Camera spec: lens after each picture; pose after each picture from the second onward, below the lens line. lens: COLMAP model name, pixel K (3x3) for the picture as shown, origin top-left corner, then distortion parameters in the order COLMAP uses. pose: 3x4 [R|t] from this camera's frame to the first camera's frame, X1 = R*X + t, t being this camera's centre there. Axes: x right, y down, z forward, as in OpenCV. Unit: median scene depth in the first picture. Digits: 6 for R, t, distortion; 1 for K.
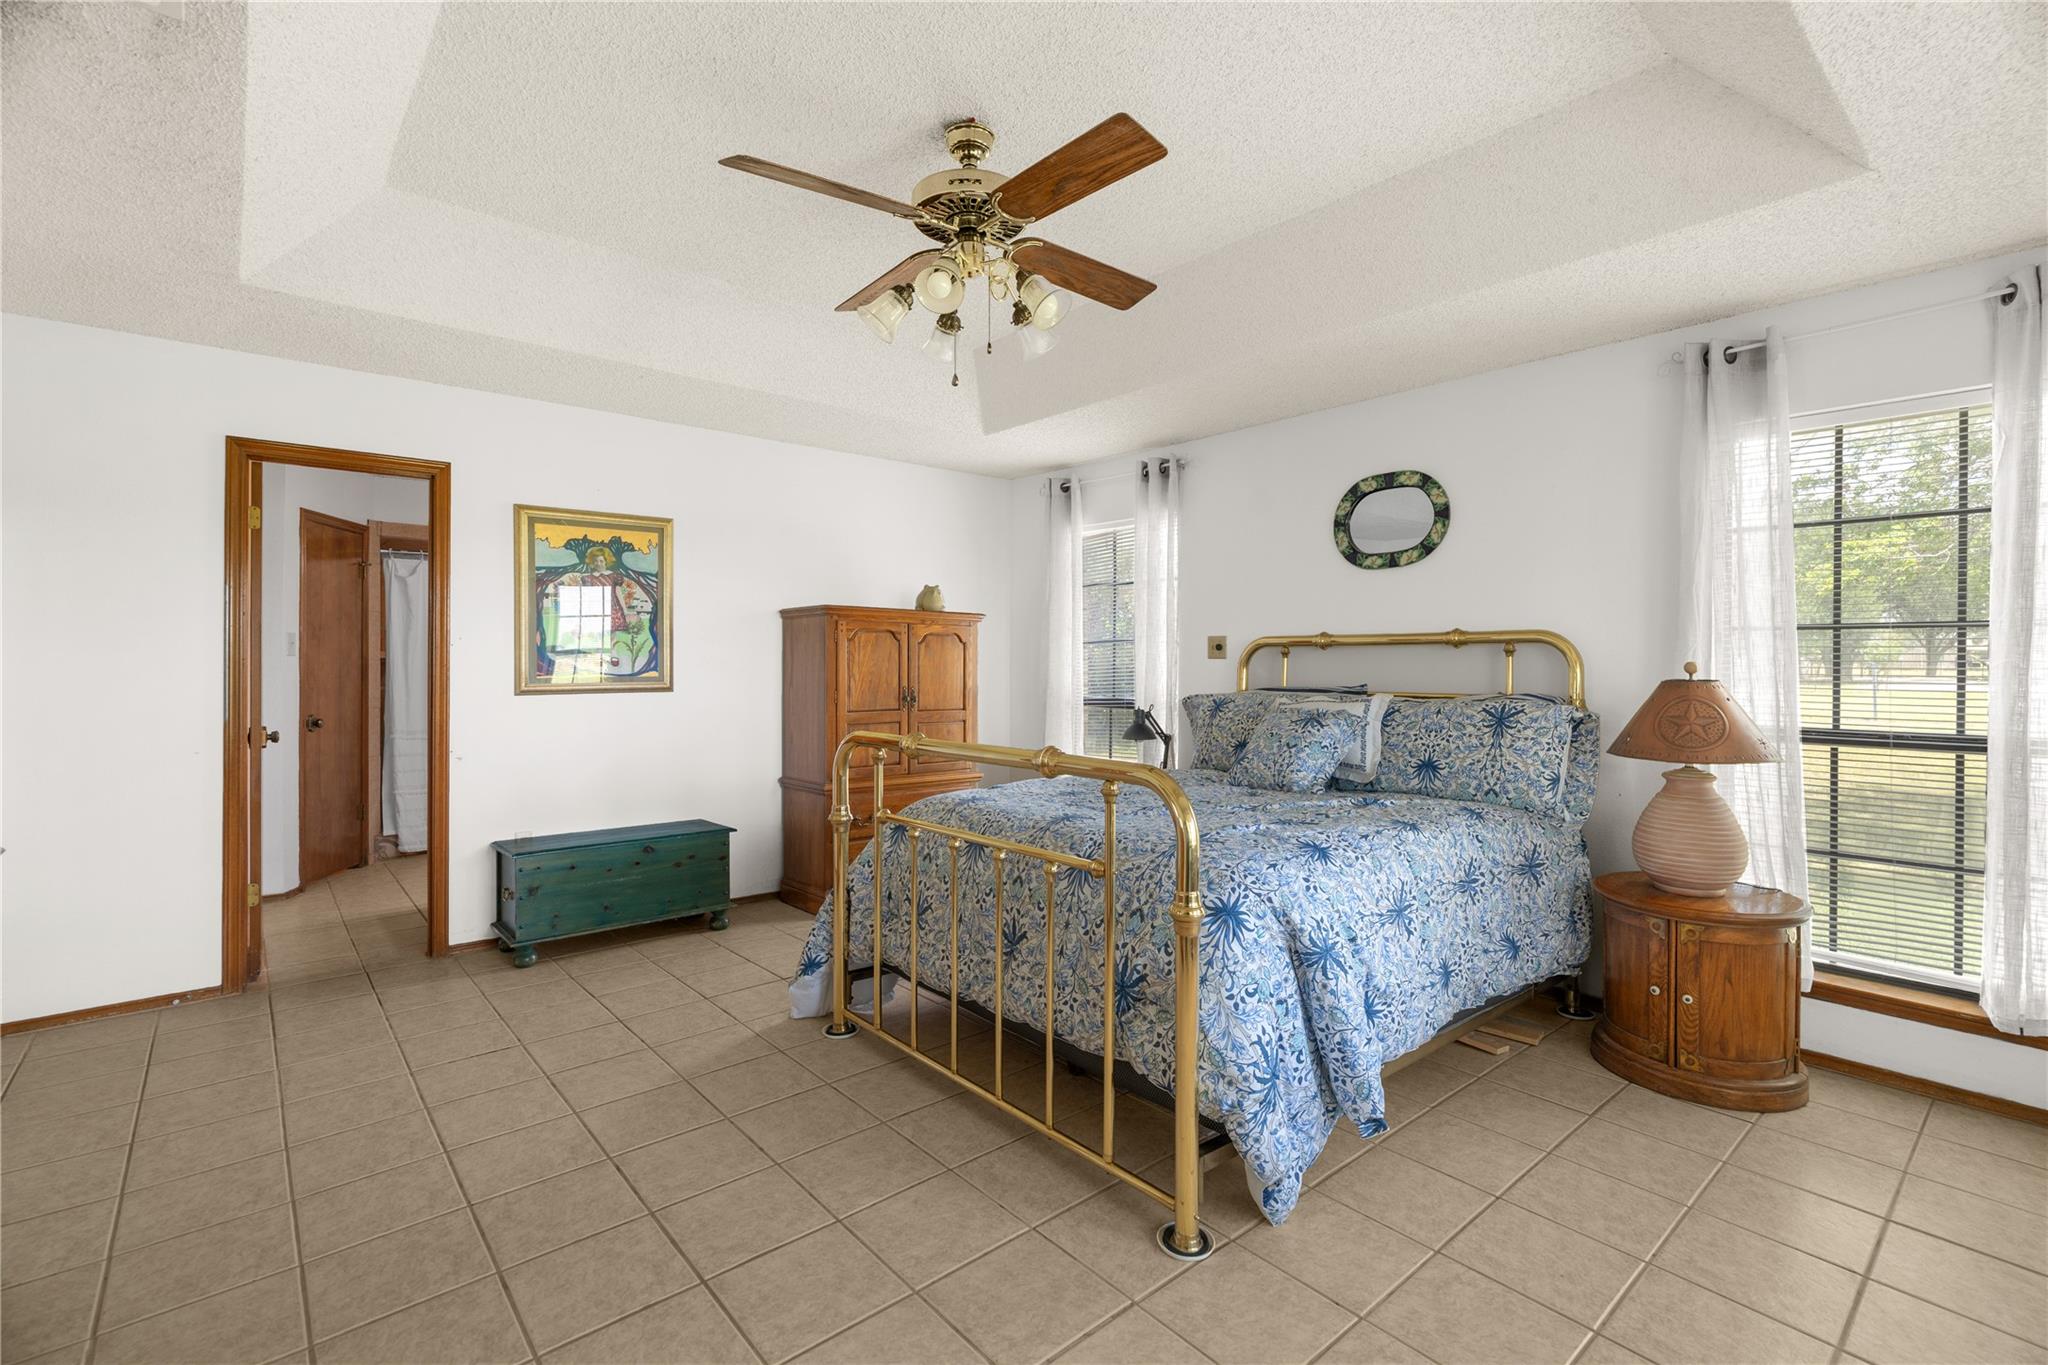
lens RADIAL K [[920.6, 0, 1024.0], [0, 920.6, 682.5], [0, 0, 1]] dist [-0.003112, -0.000360]
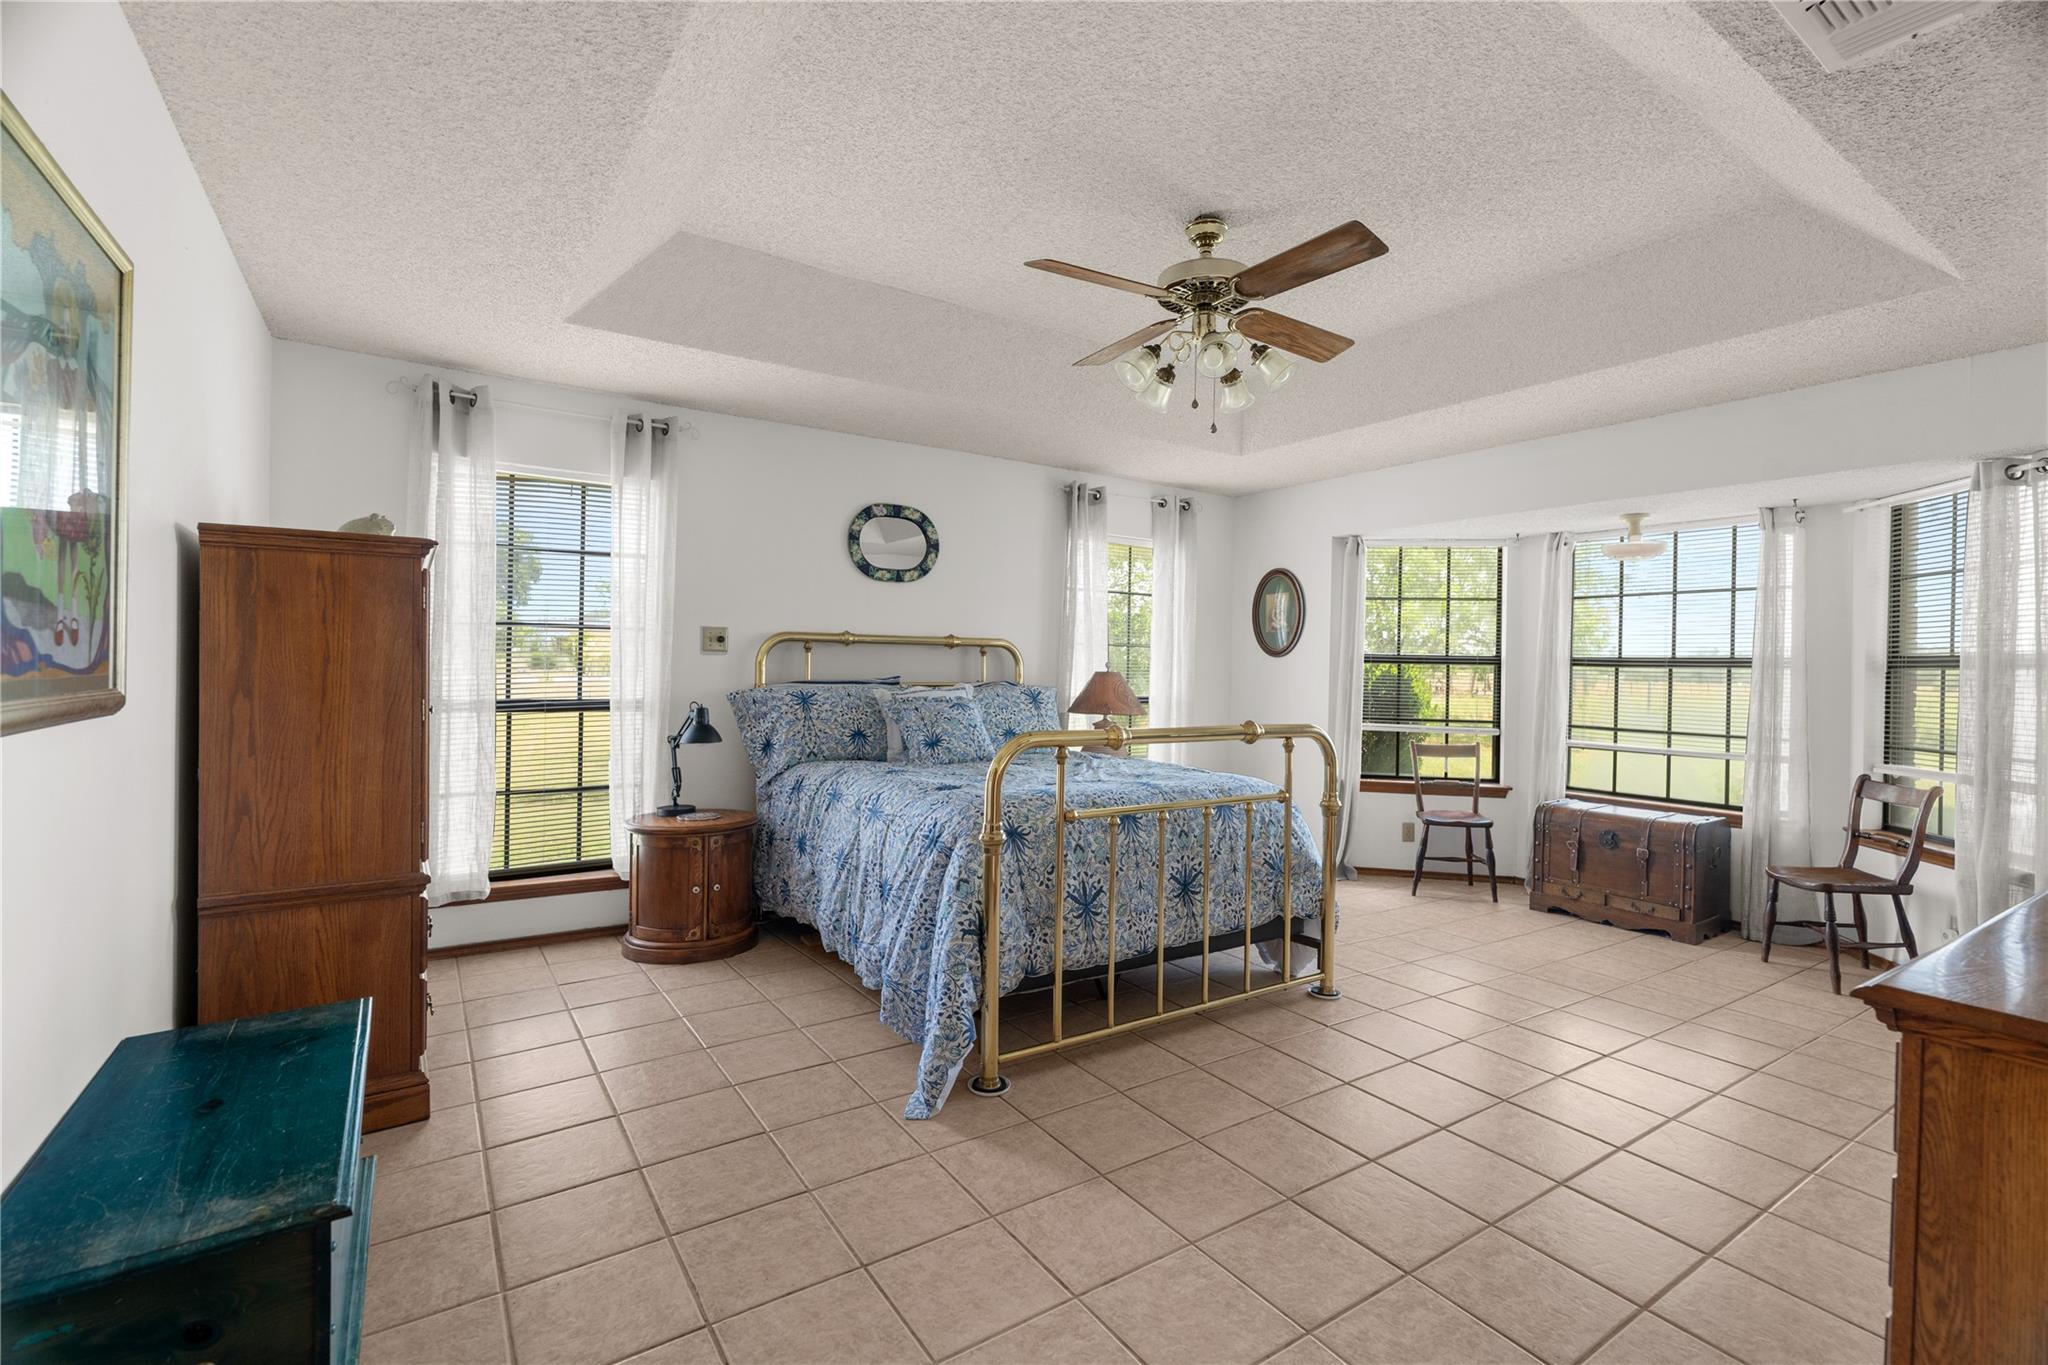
lens RADIAL K [[921.1, 0, 1024.0], [0, 921.1, 682.5], [0, 0, 1]] dist [-0.001444, -0.000143]
pose [[0.124939, -0.016921, 0.992020, -0.863588], [0.006962, 0.999845, 0.016178, -0.008545], [-0.992140, 0.004885, 0.125037, 0.714791]]
